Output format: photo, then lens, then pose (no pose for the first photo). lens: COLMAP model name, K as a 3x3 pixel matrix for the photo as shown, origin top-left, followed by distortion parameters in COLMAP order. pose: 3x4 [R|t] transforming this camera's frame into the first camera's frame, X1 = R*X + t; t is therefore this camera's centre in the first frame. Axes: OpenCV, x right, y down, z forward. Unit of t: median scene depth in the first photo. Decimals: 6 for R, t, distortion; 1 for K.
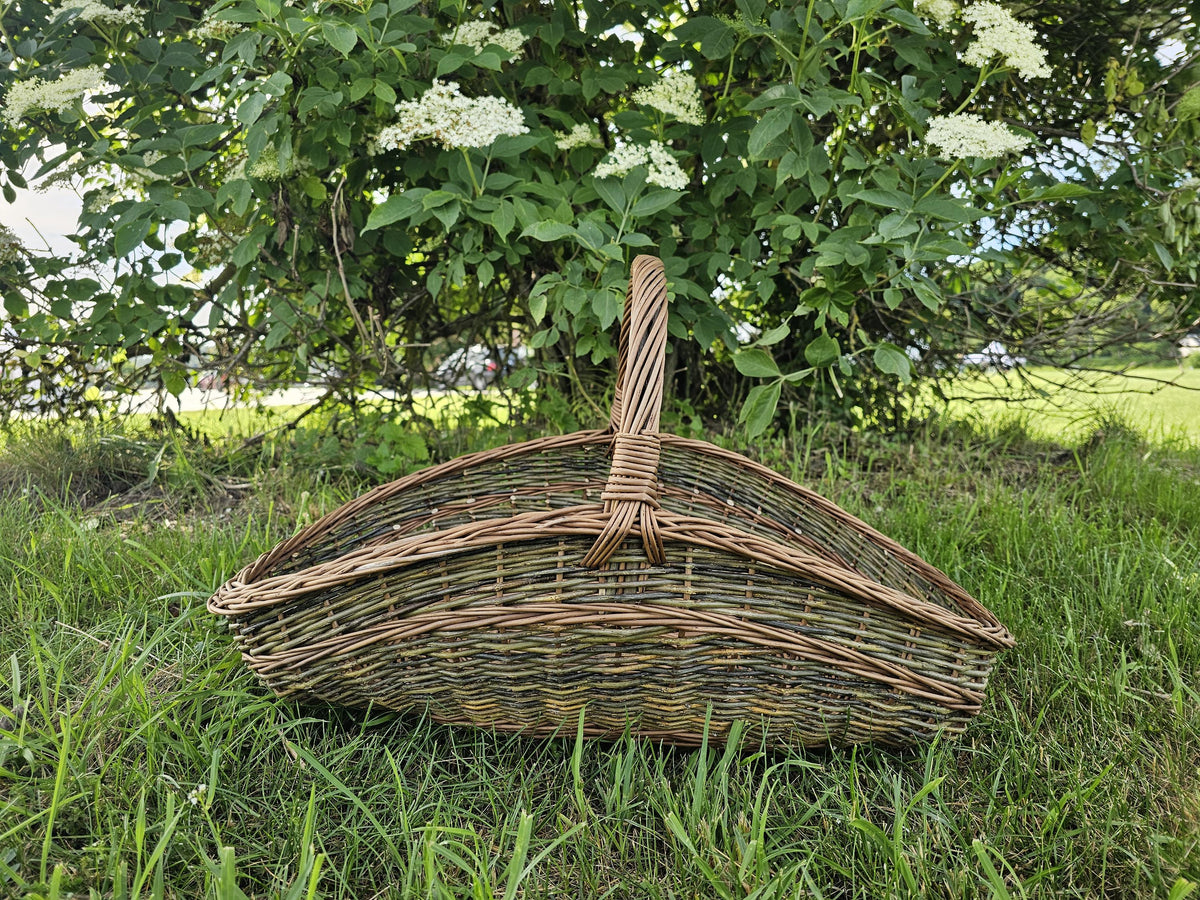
lens RADIAL K [[808.8, 0, 594.3], [0, 808.8, 455.0], [0, 0, 1]] dist [0.042338, -0.051321]
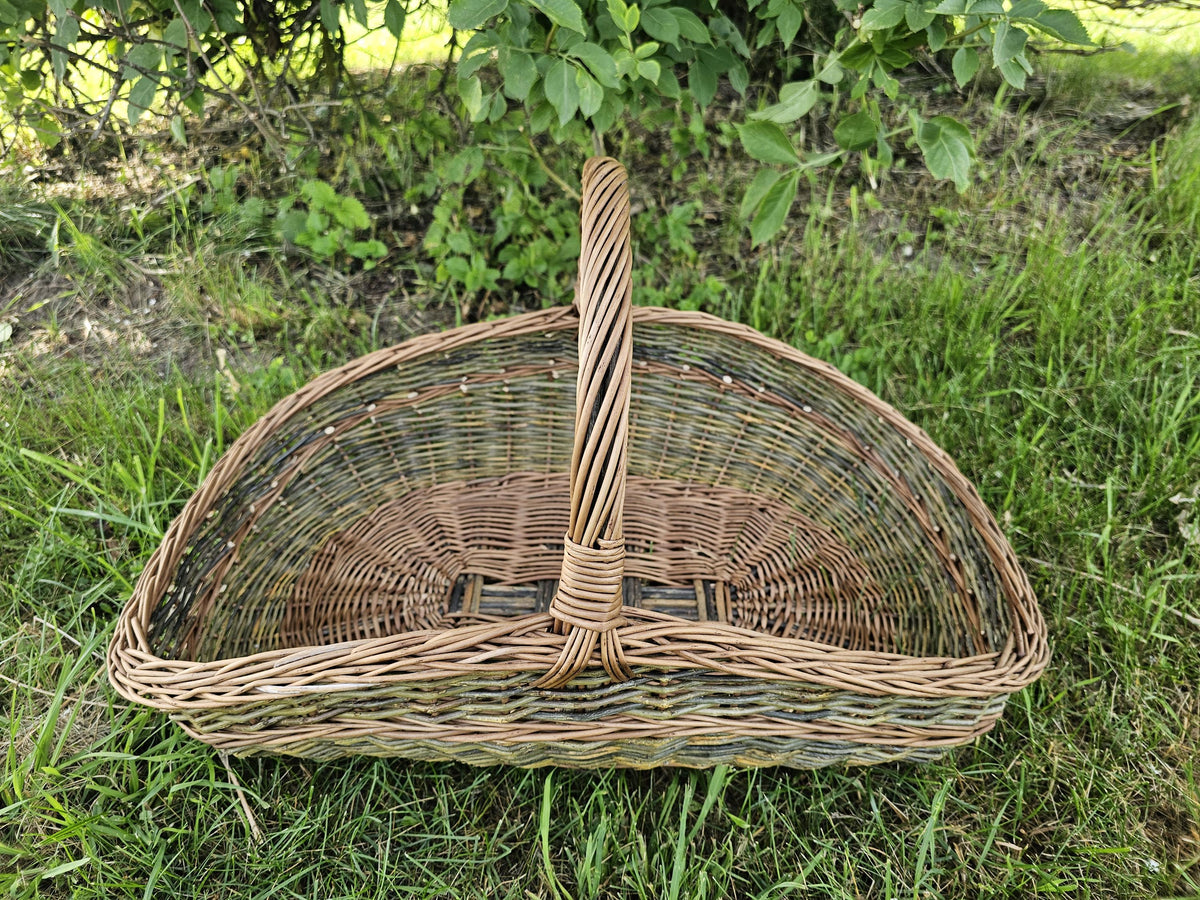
lens RADIAL K [[808.8, 0, 594.3], [0, 808.8, 455.0], [0, 0, 1]] dist [0.042338, -0.051321]
pose [[0.998904, -0.044773, -0.013626, 0.041055], [0.046046, 0.888167, 0.457209, -0.259275], [-0.008368, -0.457335, 0.889255, 0.234670]]
